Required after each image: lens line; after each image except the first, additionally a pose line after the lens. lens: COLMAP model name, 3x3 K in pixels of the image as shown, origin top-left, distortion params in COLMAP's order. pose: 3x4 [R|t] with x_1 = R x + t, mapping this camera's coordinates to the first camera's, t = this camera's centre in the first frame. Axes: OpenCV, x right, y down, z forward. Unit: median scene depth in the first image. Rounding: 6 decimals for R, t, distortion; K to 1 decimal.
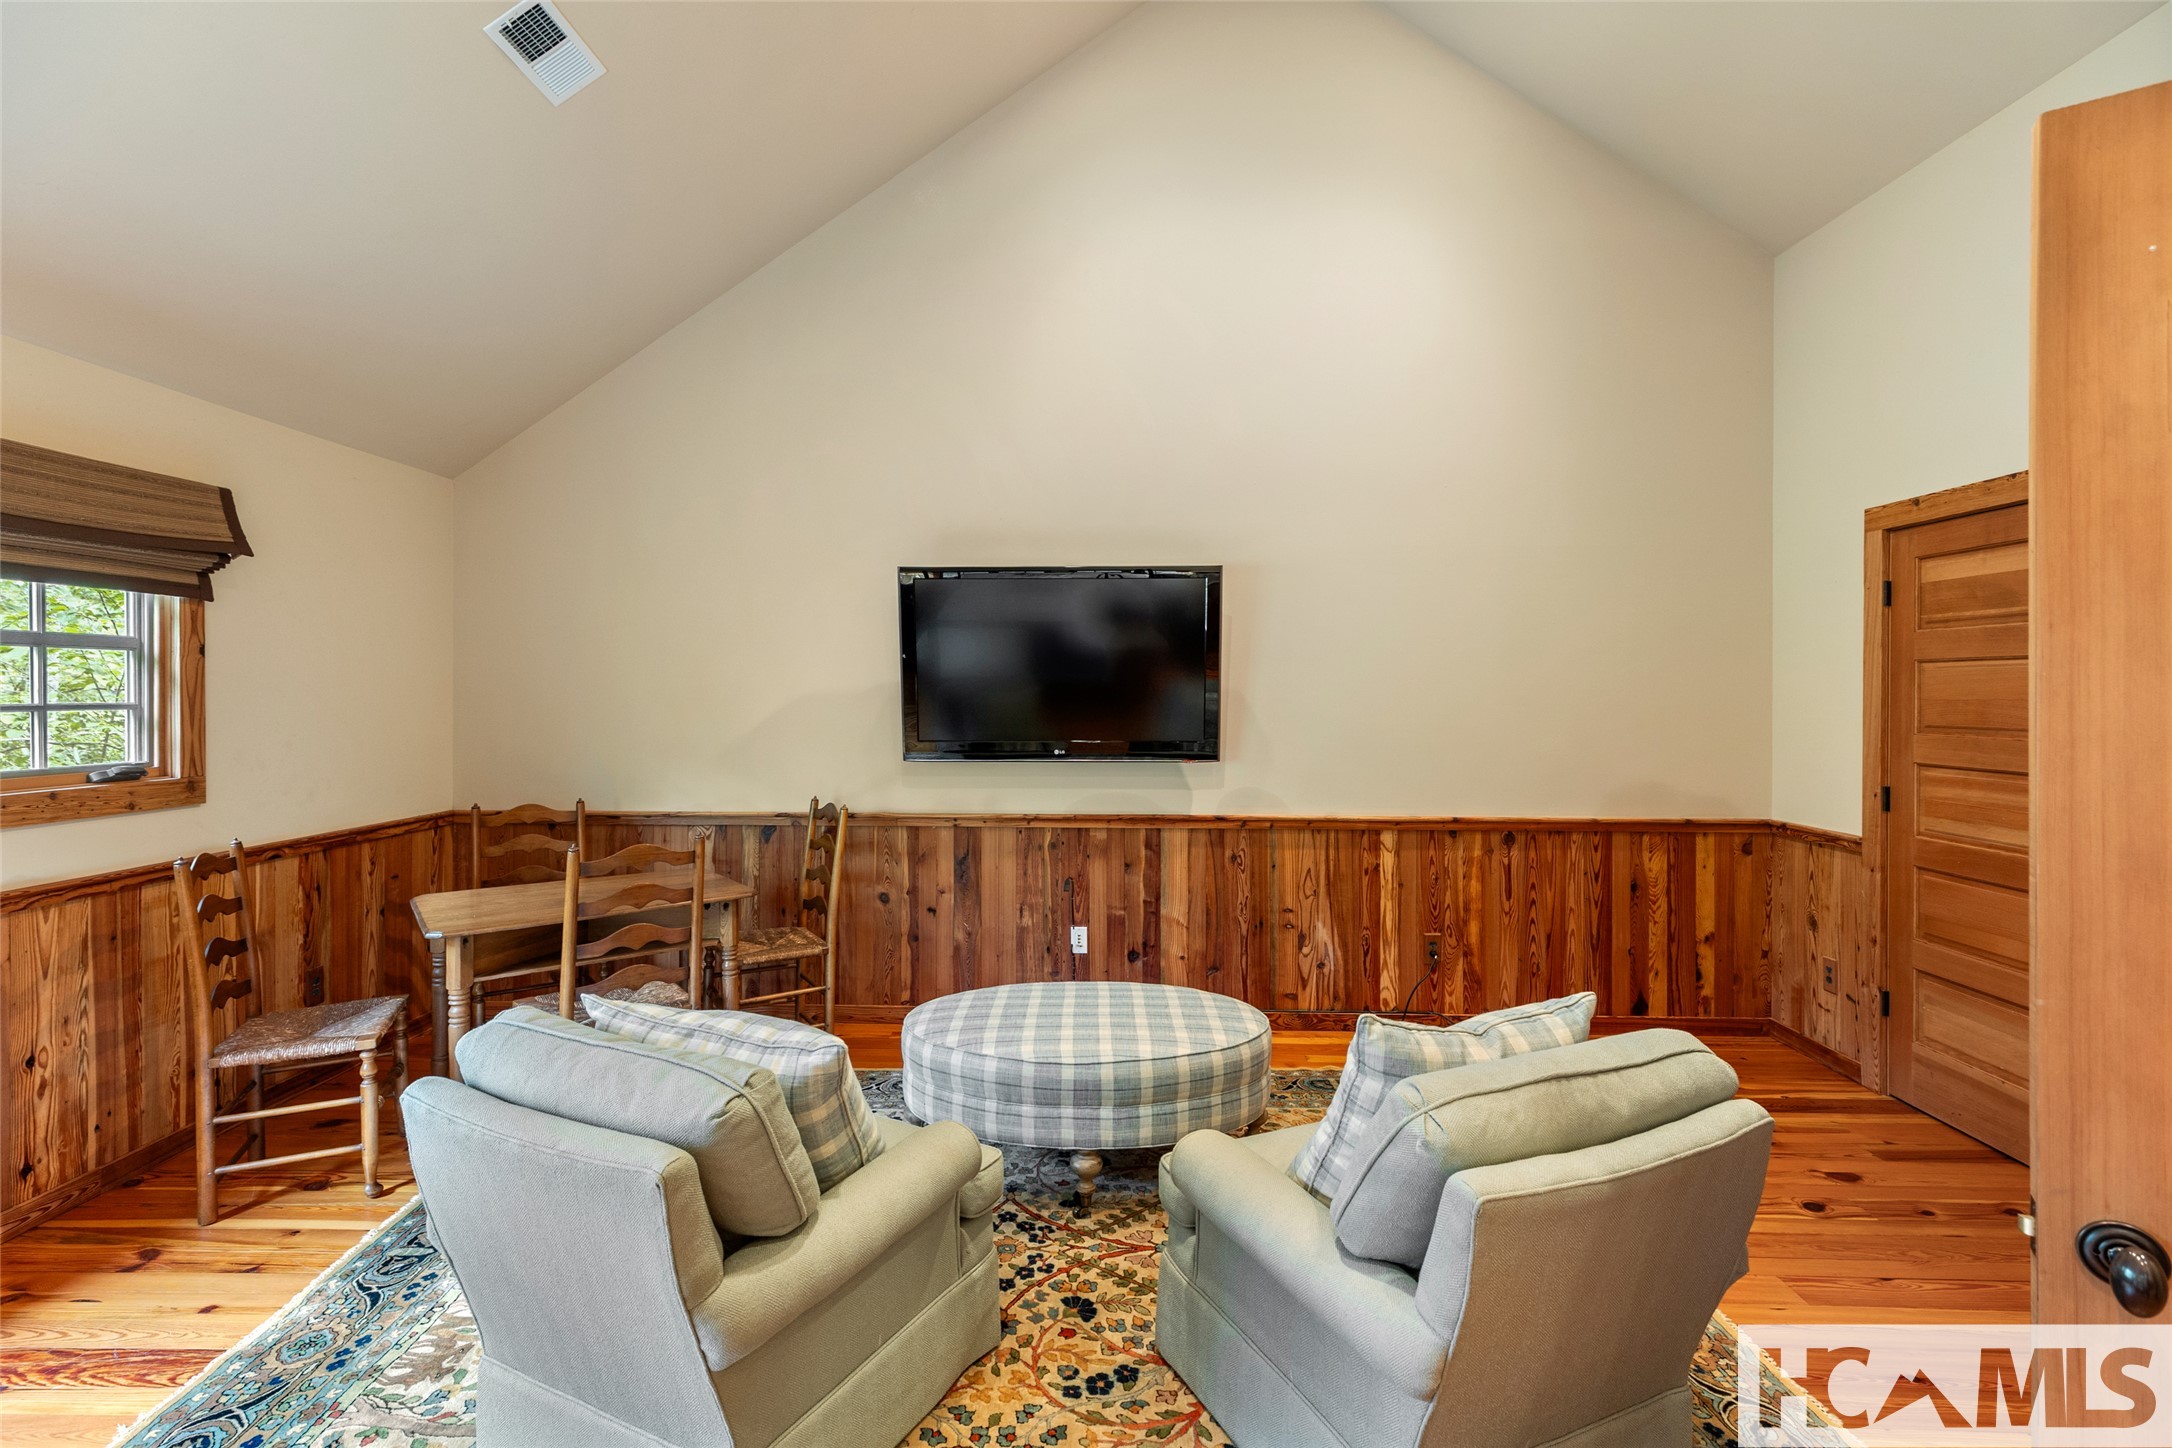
lens RADIAL K [[965.7, 0, 1086.2], [0, 965.7, 692.8], [0, 0, 1]] dist [-0.000118, -0.000352]
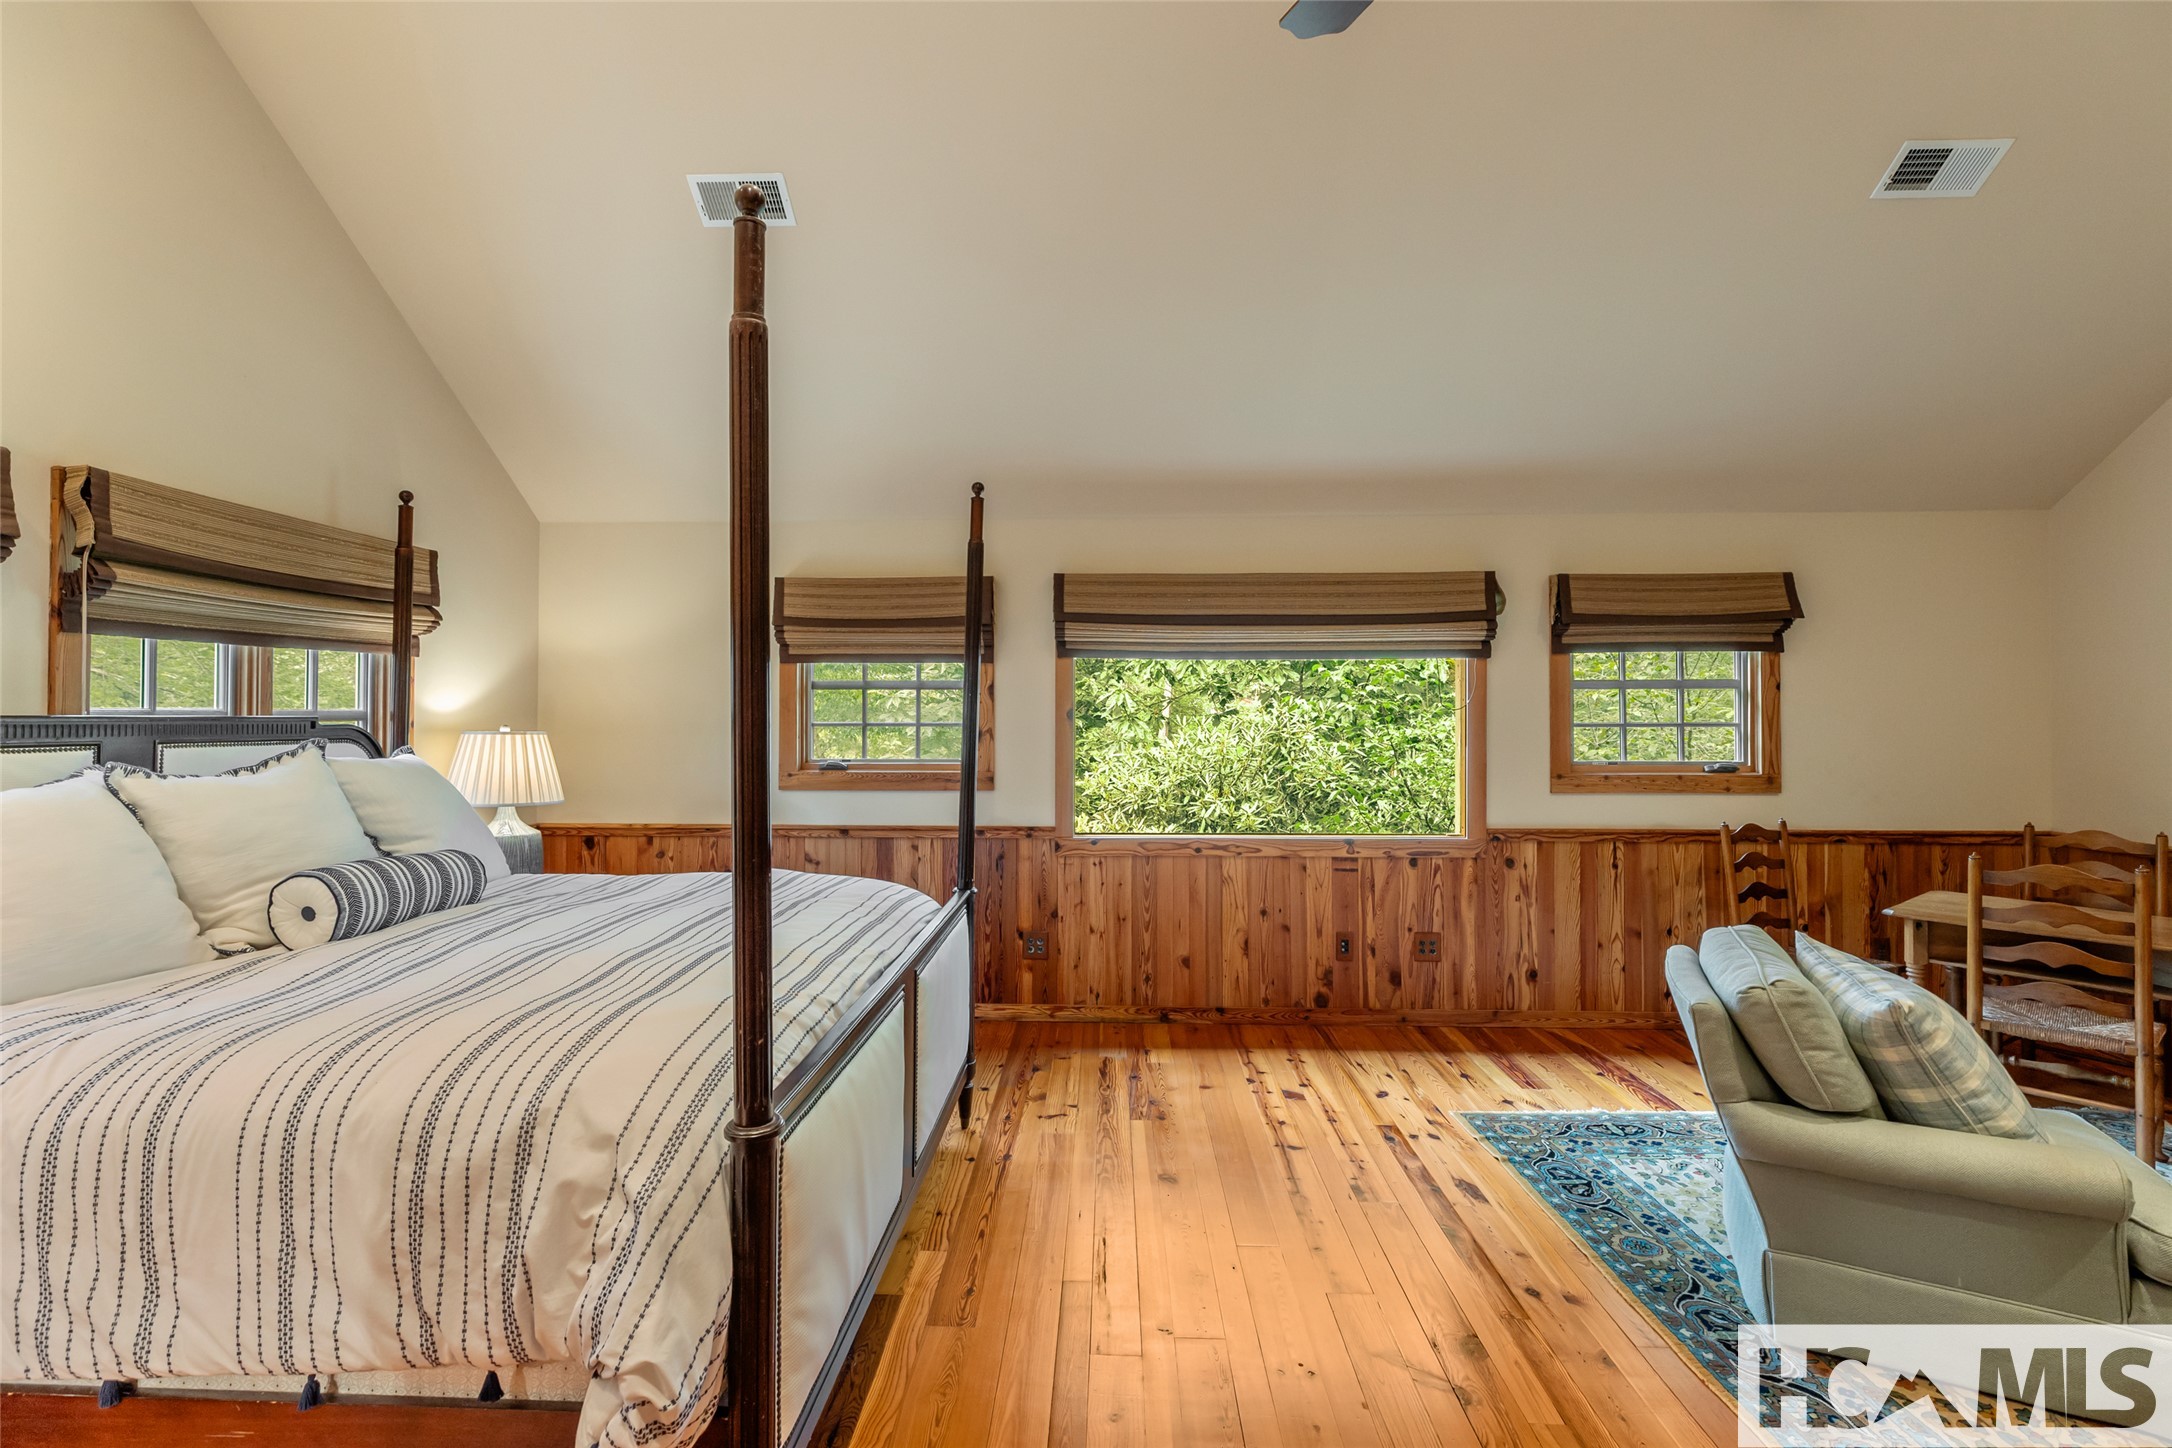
lens RADIAL K [[980.2, 0, 1092.8], [0, 980.2, 742.0], [0, 0, 1]] dist [0.003716, -0.000150]
pose [[-0.000985, 0.033186, -0.999449, 0.572025], [-0.000646, 0.999449, 0.033186, -0.010197], [0.999999, 0.000679, -0.000963, -0.020221]]
